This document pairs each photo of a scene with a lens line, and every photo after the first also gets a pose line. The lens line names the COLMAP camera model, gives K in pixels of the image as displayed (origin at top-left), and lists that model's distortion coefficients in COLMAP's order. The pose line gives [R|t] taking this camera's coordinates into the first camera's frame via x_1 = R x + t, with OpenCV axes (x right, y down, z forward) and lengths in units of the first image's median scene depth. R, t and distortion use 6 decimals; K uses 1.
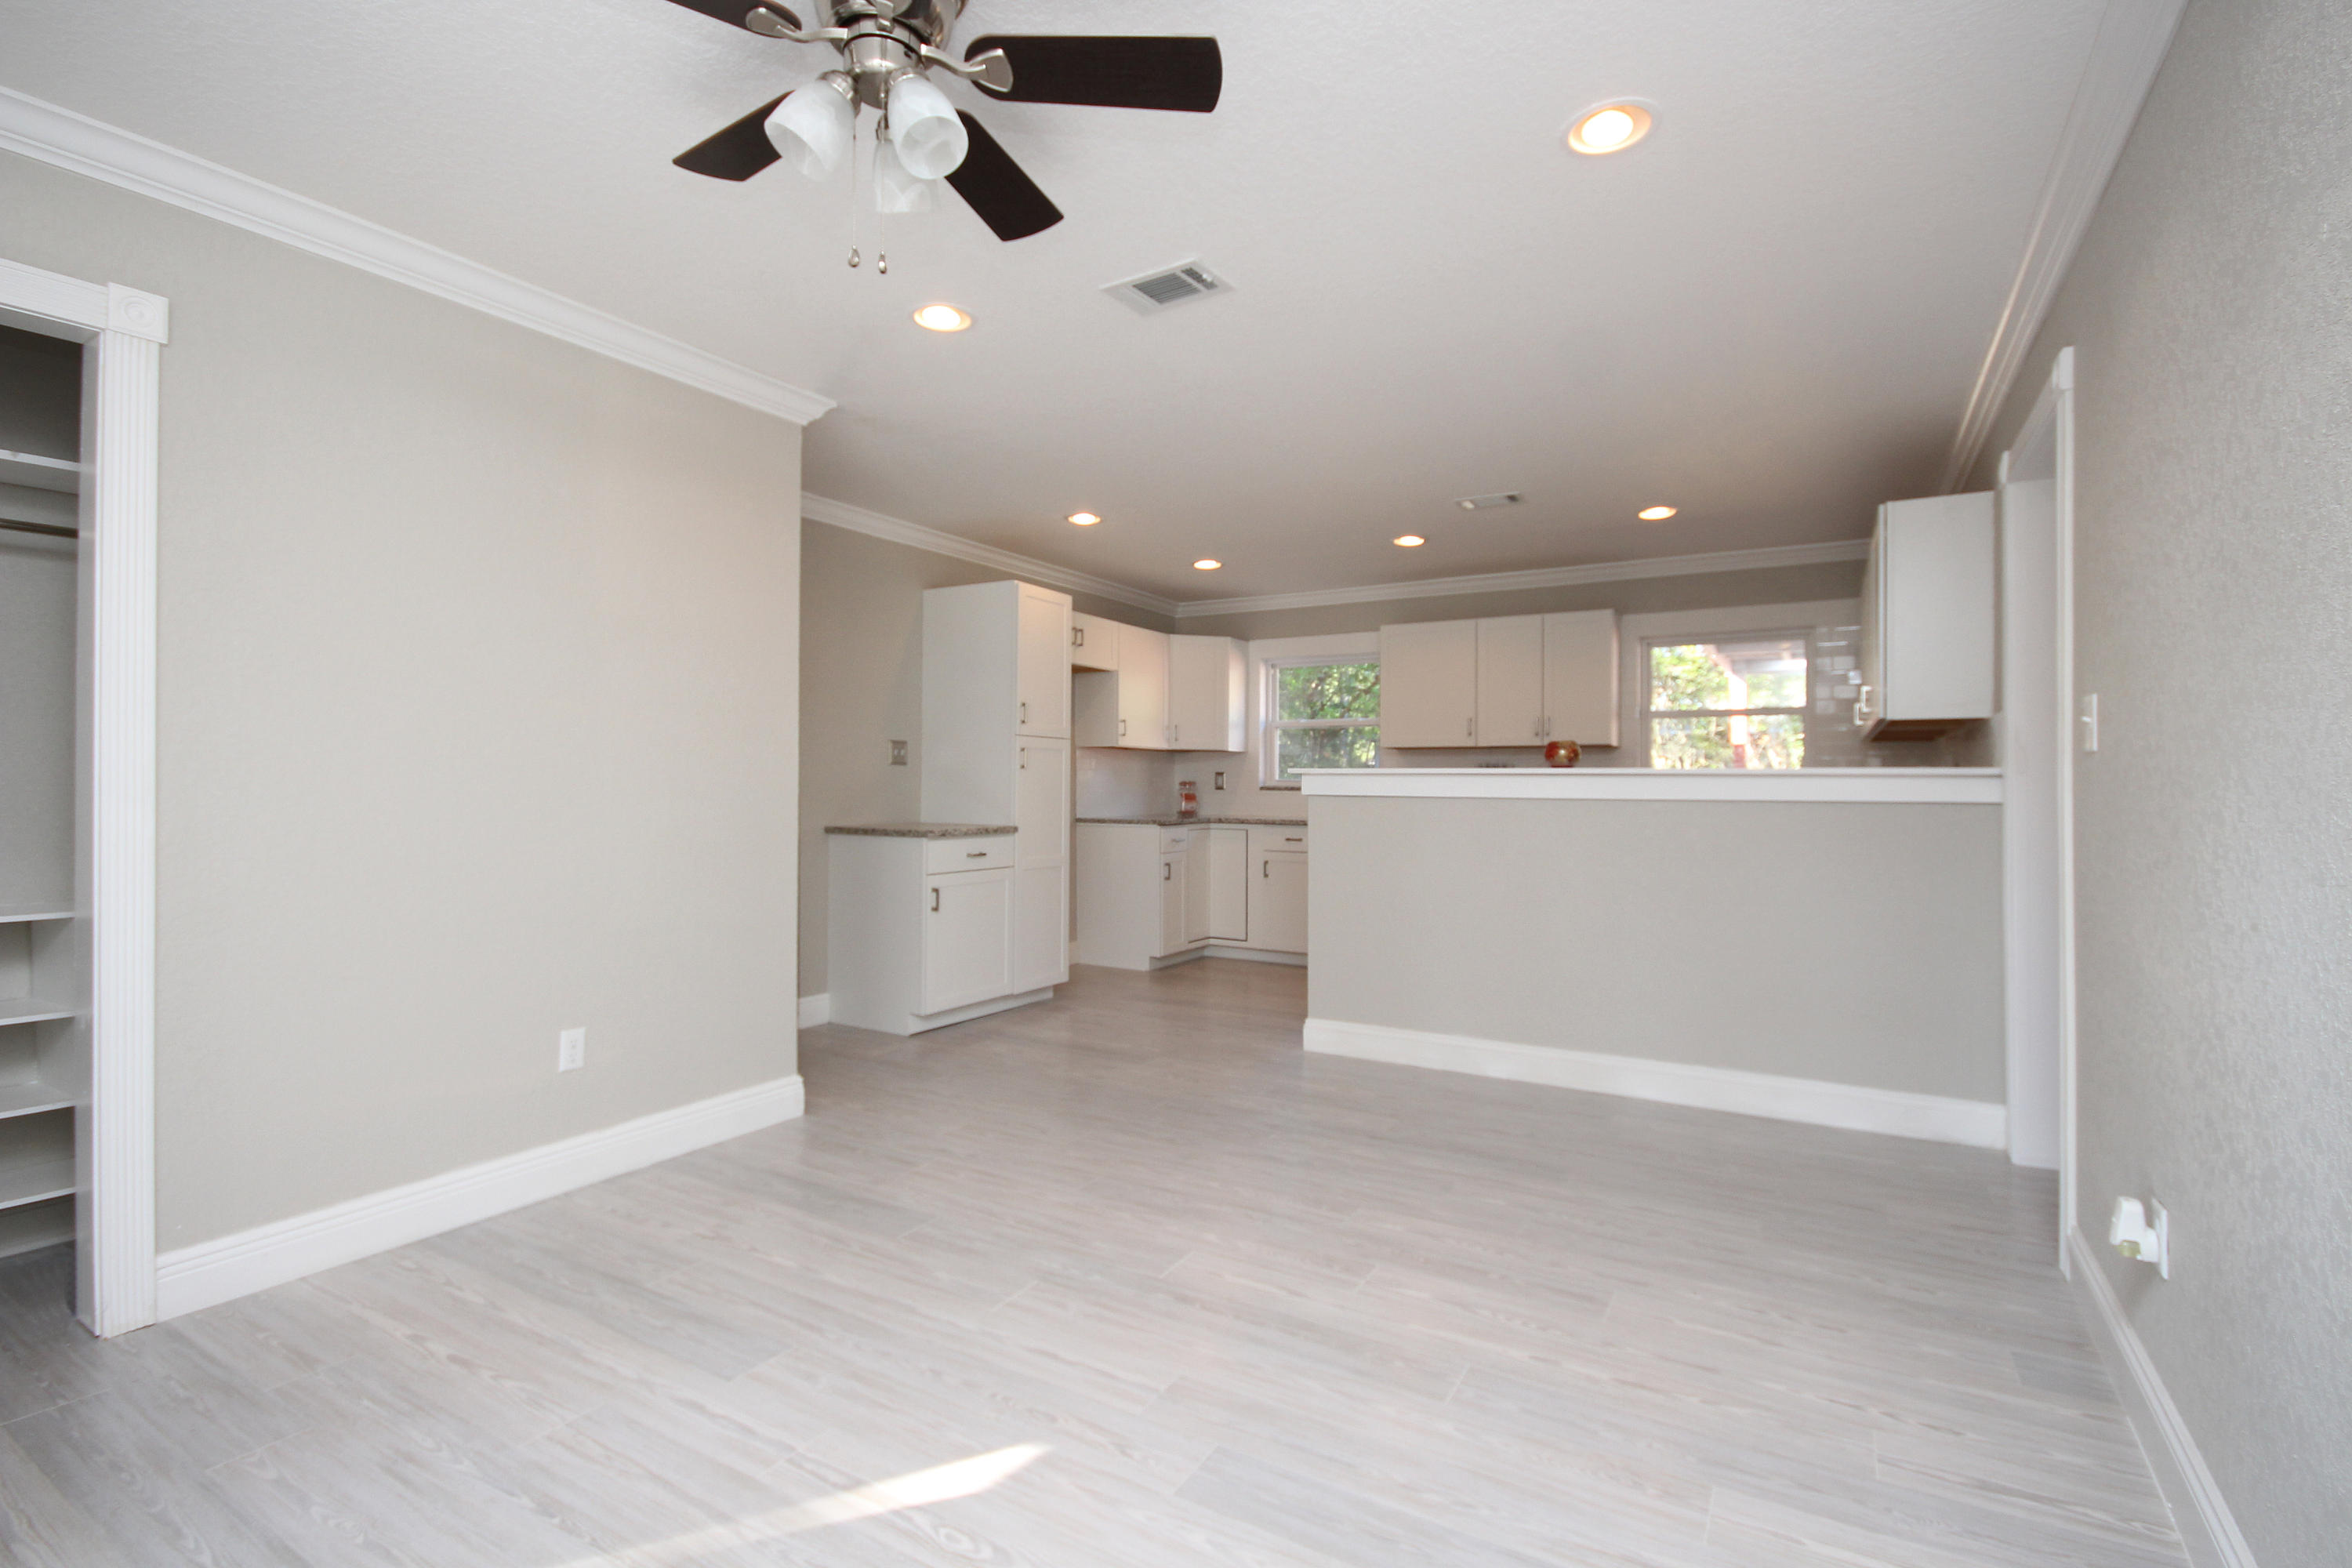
lens RADIAL K [[1087.7, 0, 1185.4], [0, 1087.7, 777.0], [0, 0, 1]] dist [-0.000909, -0.004522]
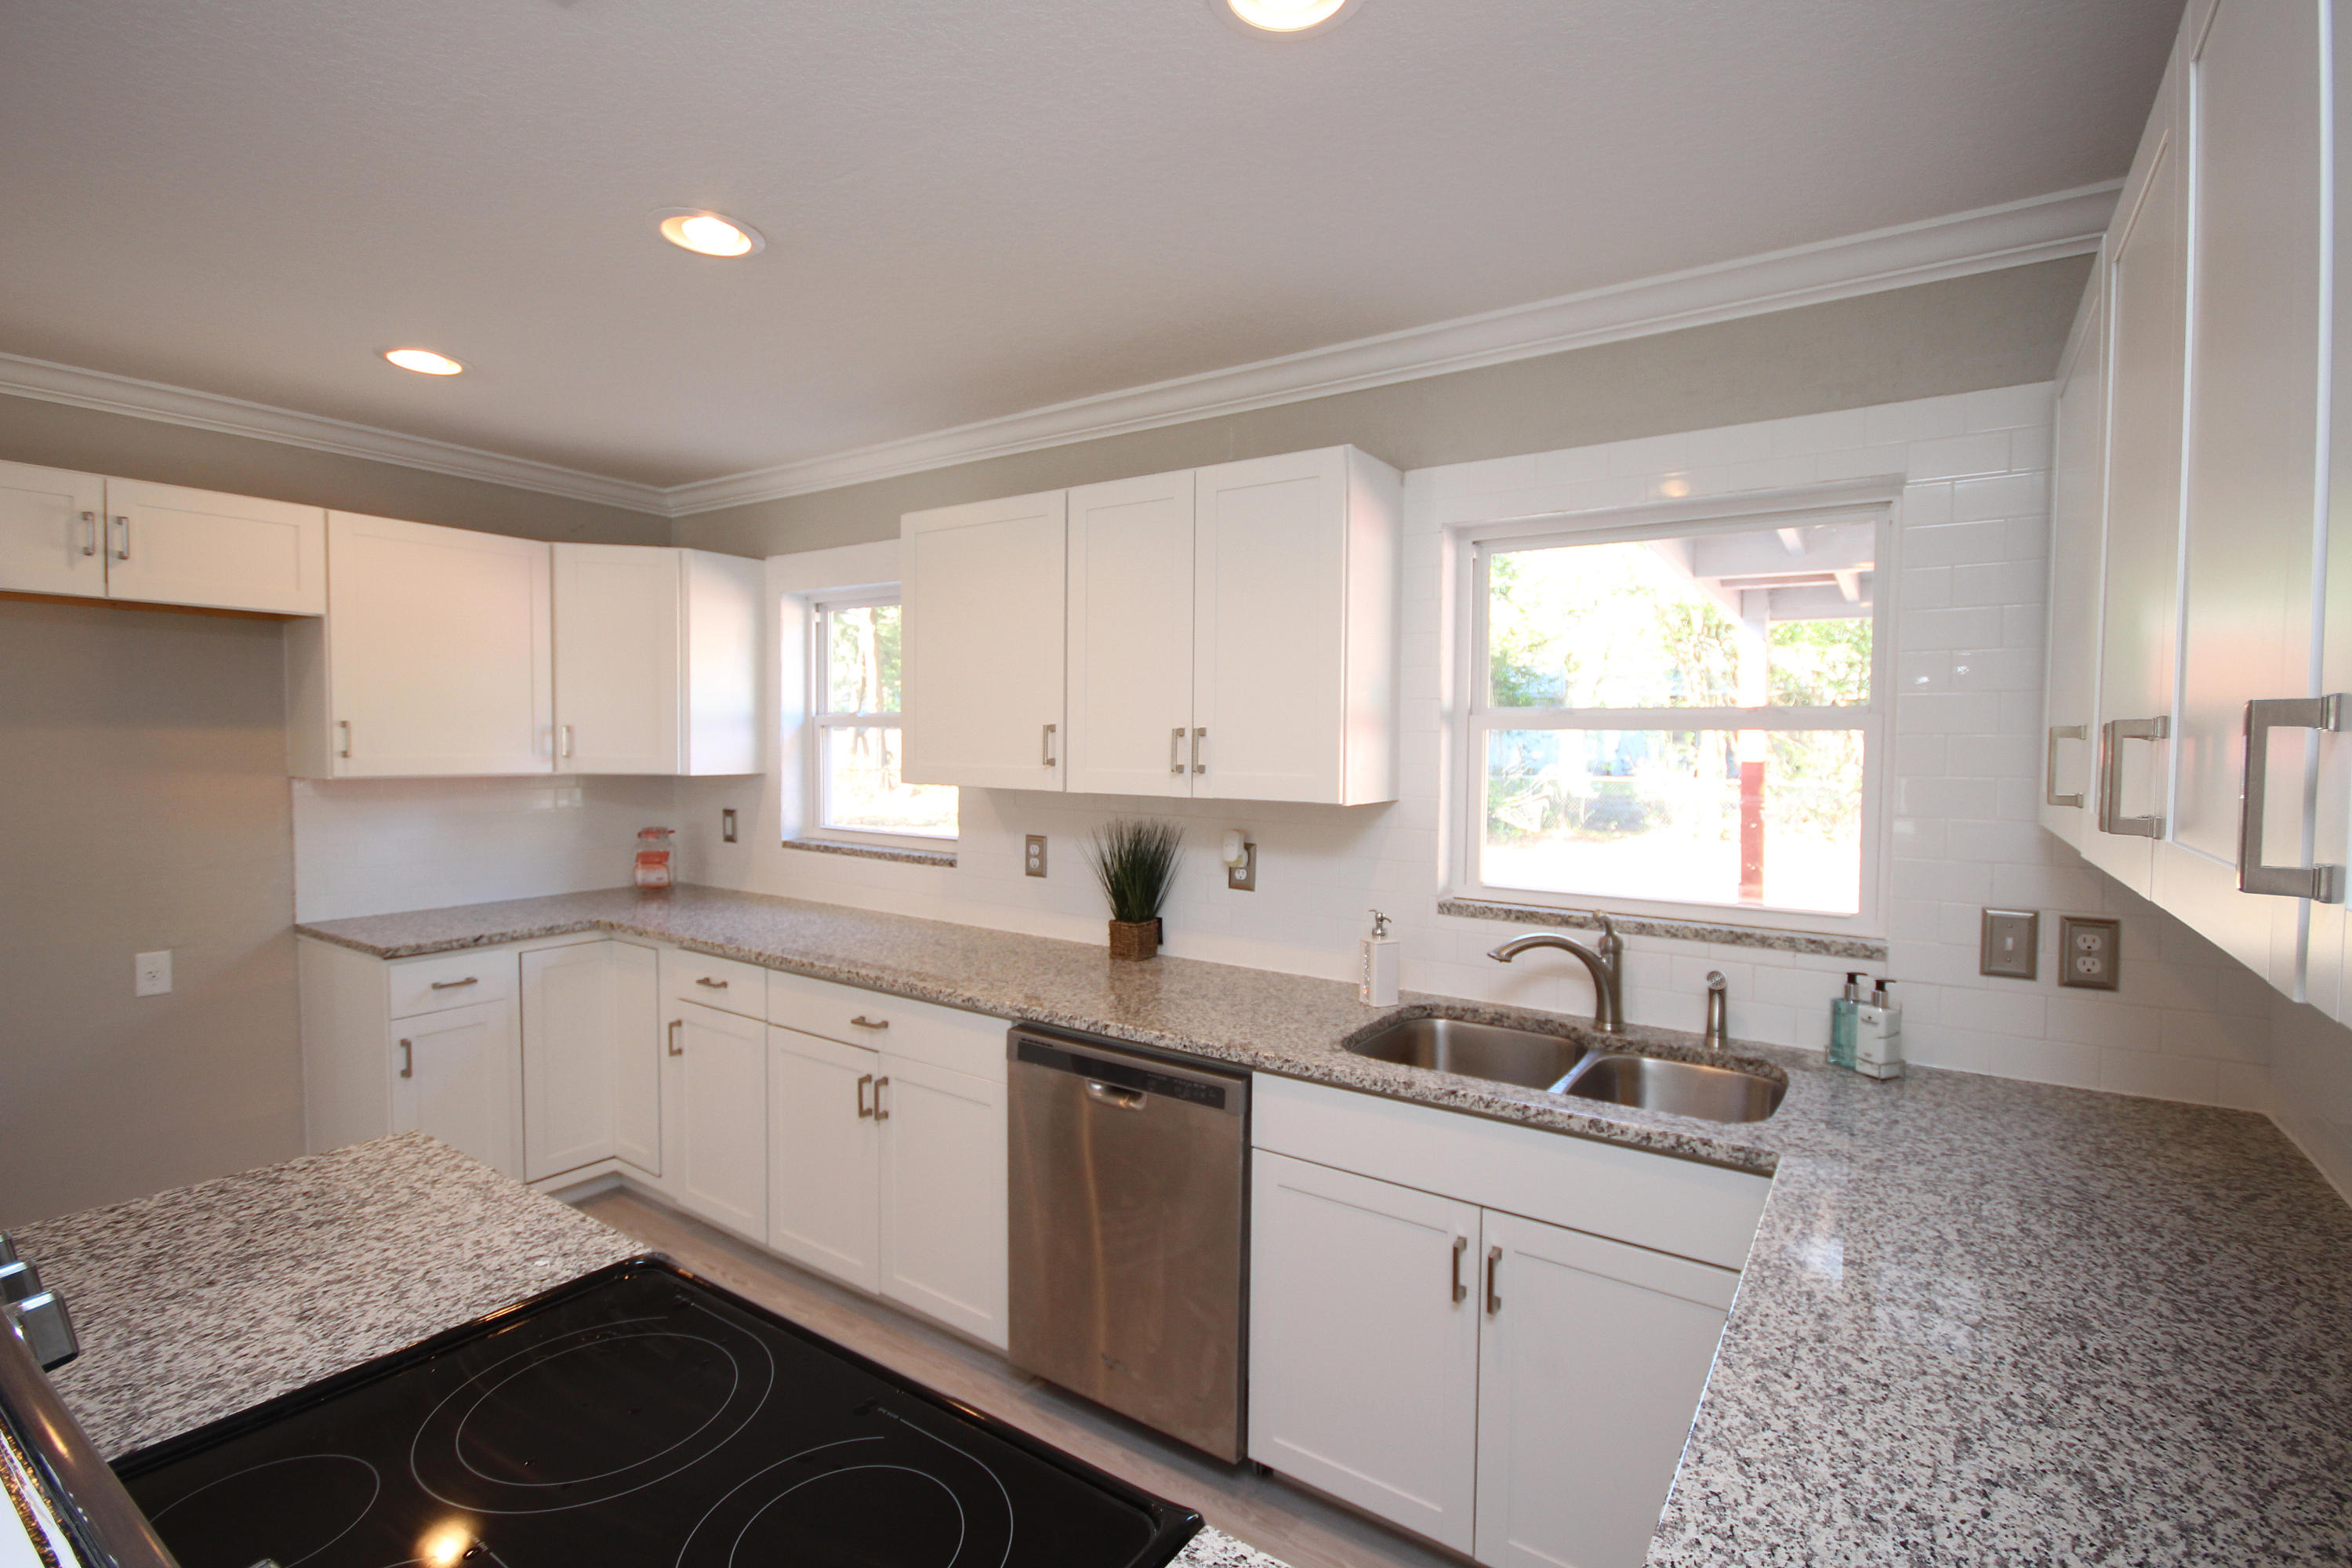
lens RADIAL K [[1087.7, 0, 1184.4], [0, 1087.7, 781.4], [0, 0, 1]] dist [-0.000909, -0.004522]
pose [[0.998070, 0.006522, -0.061761, 0.615965], [-0.003516, 0.998809, 0.048662, -0.095811], [0.062005, -0.048351, 0.996904, 1.053687]]
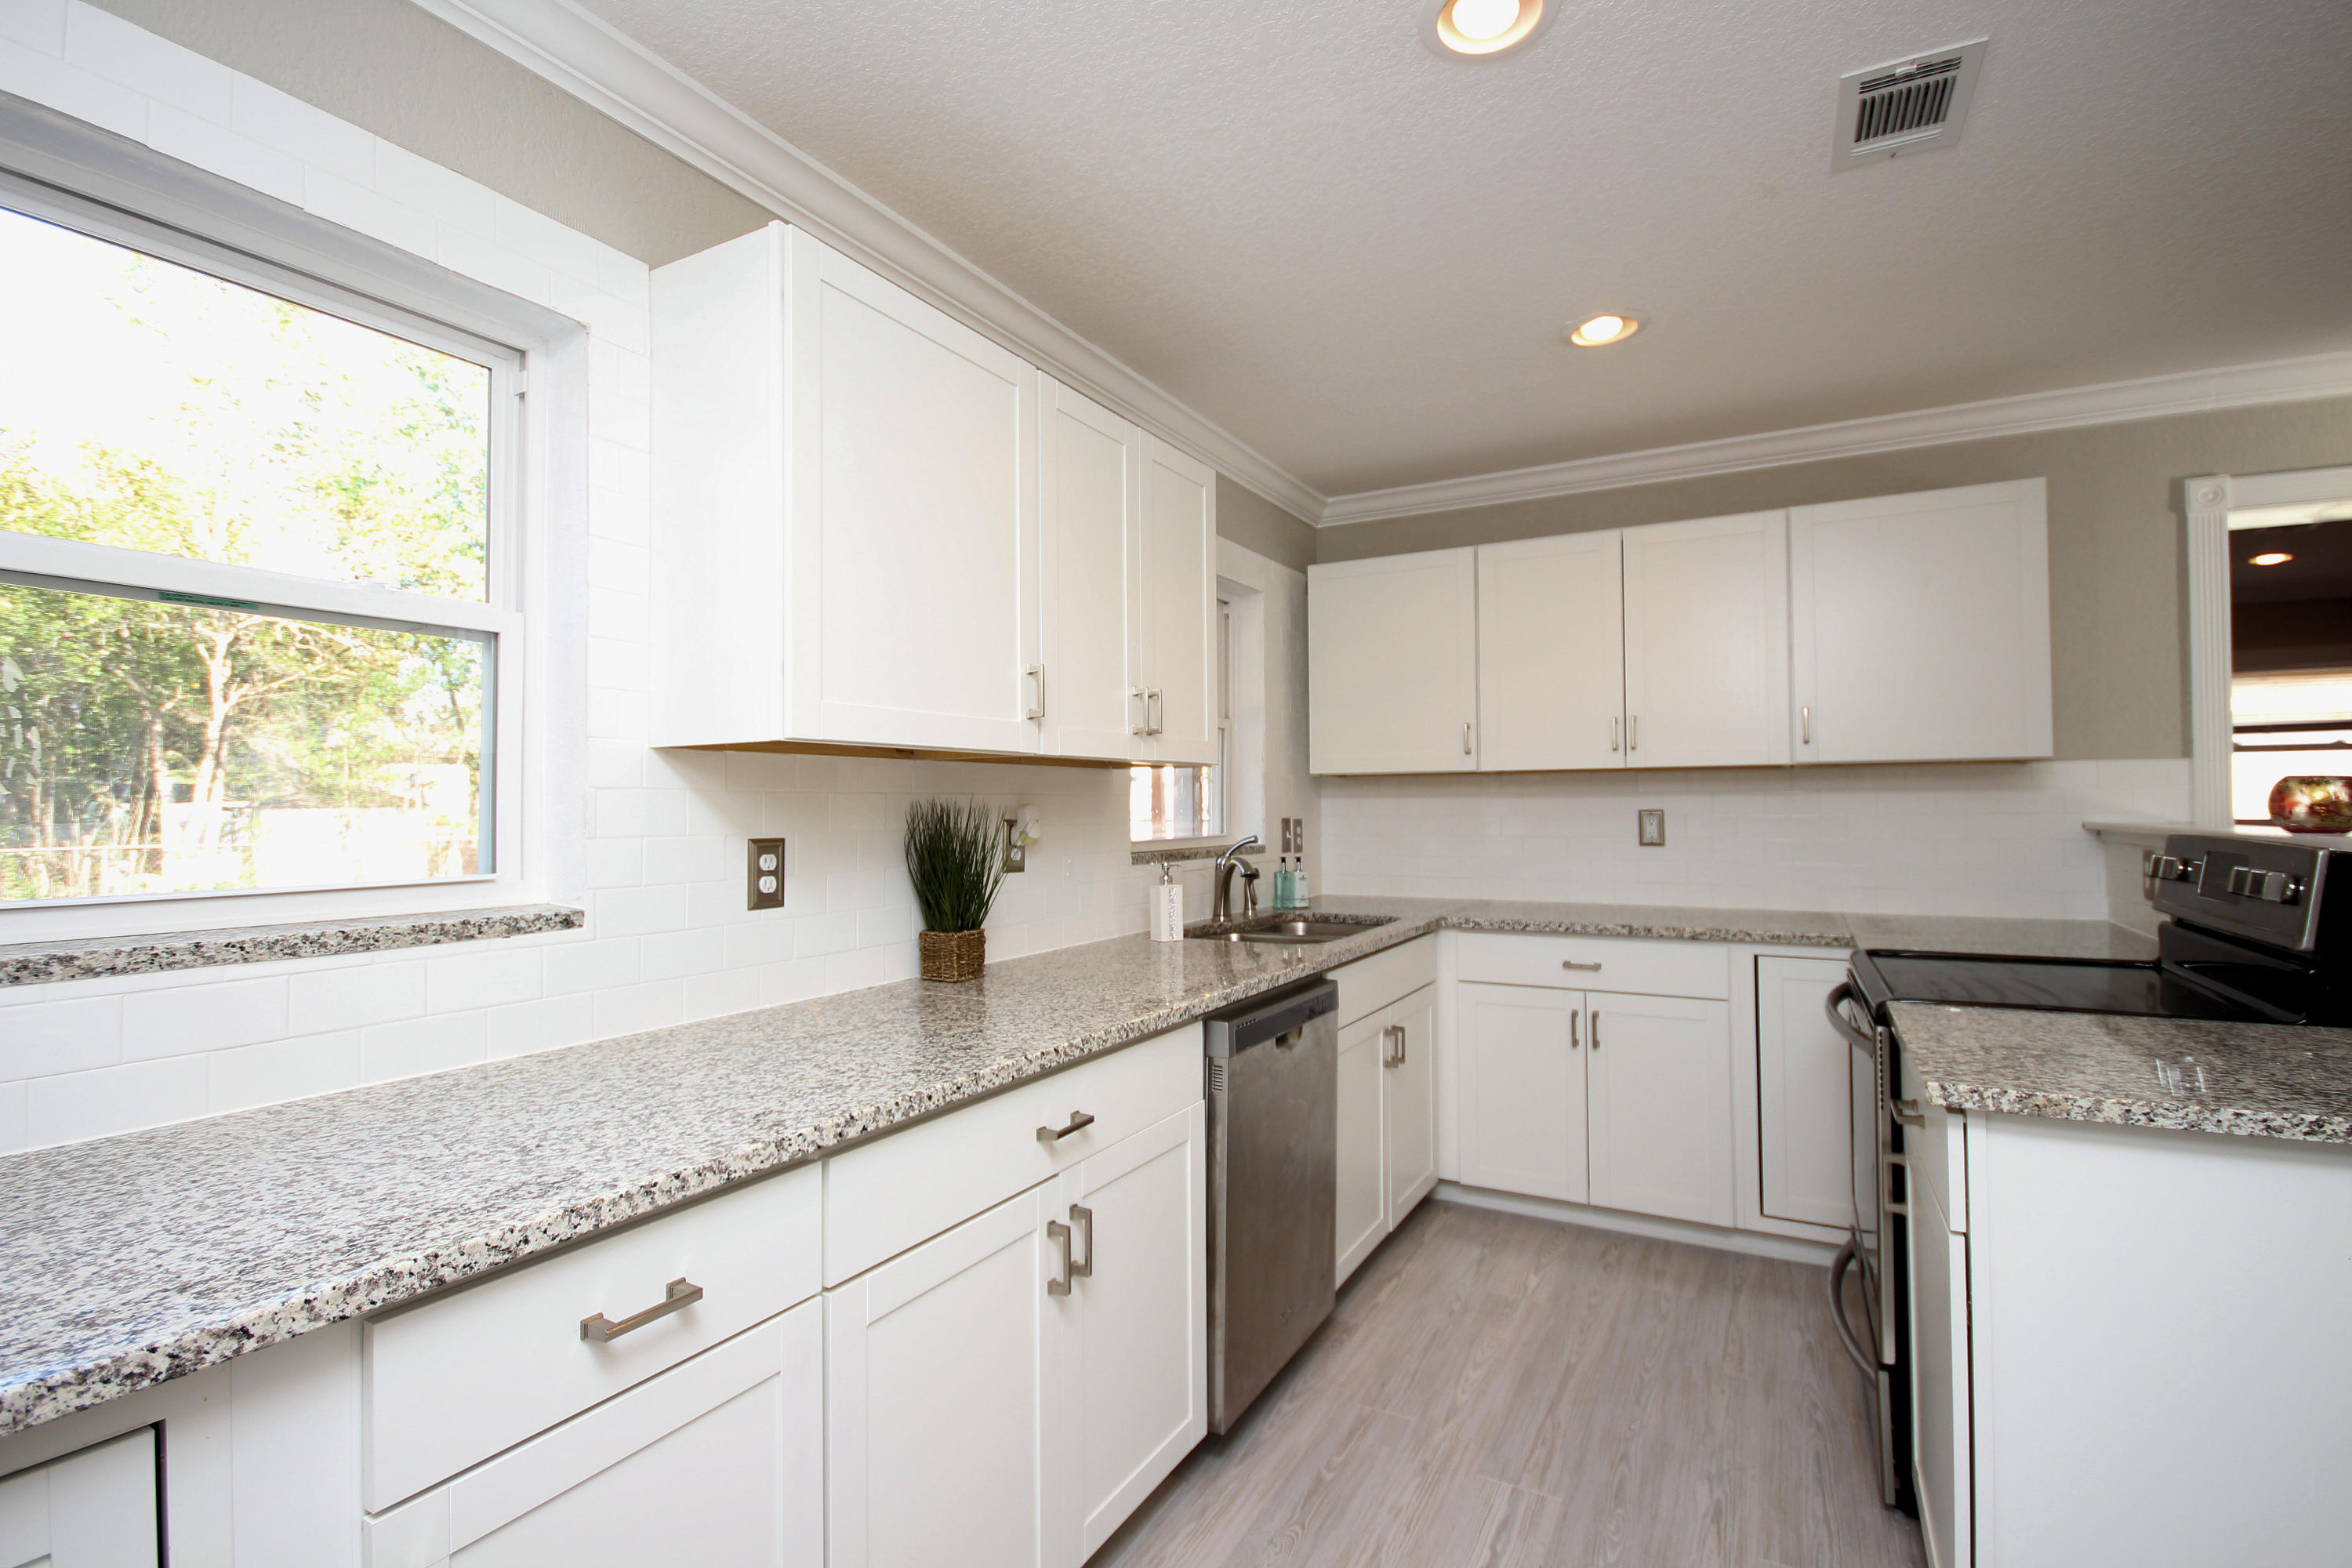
lens RADIAL K [[1087.7, 0, 1187.3], [0, 1087.7, 776.6], [0, 0, 1]] dist [-0.000909, -0.004522]
pose [[-0.032127, 0.021112, 0.999261, -0.106512], [0.001863, 0.999776, -0.021063, -0.025854], [-0.999482, 0.001185, -0.032159, 1.751908]]
